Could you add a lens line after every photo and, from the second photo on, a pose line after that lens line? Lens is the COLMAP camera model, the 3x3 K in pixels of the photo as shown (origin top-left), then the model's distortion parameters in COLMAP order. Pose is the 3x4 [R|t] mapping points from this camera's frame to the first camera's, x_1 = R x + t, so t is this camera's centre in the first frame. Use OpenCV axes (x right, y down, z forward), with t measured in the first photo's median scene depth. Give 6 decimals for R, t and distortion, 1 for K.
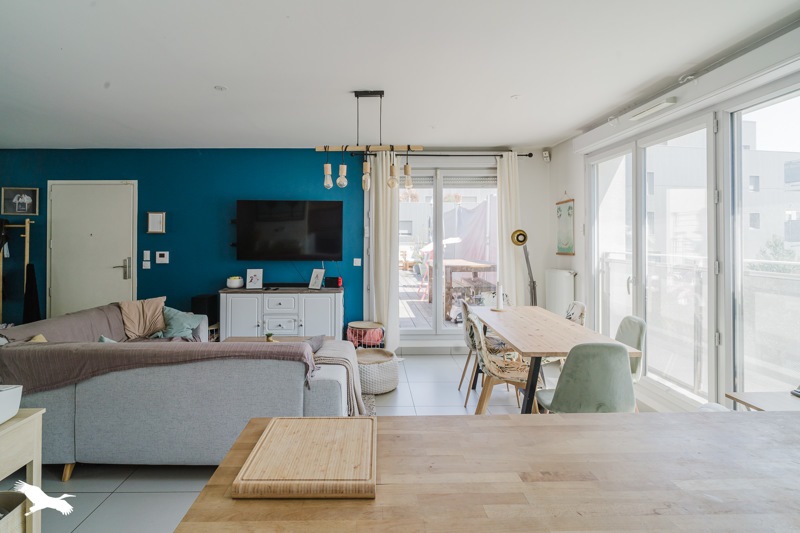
lens RADIAL K [[425.7, 0, 386.6], [0, 425.7, 235.0], [0, 0, 1]] dist [0.007411, 0.001195]
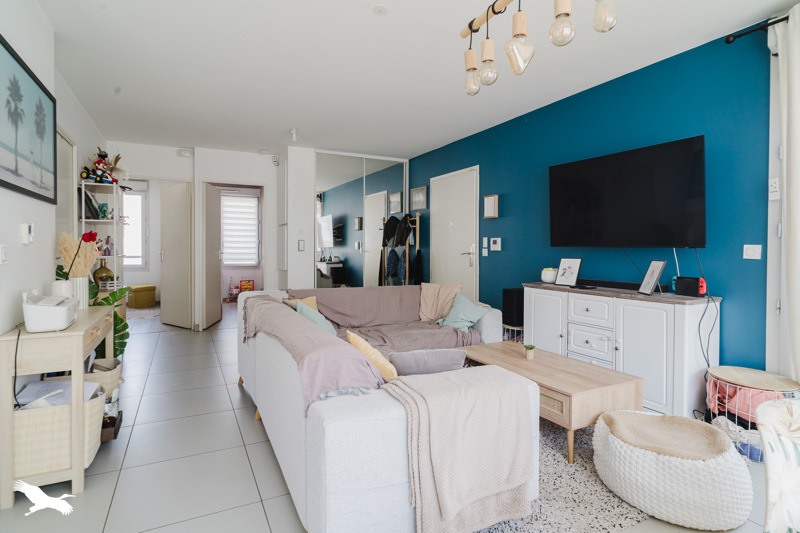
lens RADIAL K [[425.7, 0, 405.3], [0, 425.7, 254.2], [0, 0, 1]] dist [0.007411, 0.001195]
pose [[0.443069, 0.012231, -0.896404, 0.213162], [0.007809, 0.999816, 0.017502, 0.057355], [0.896453, -0.014755, 0.442892, 0.427266]]
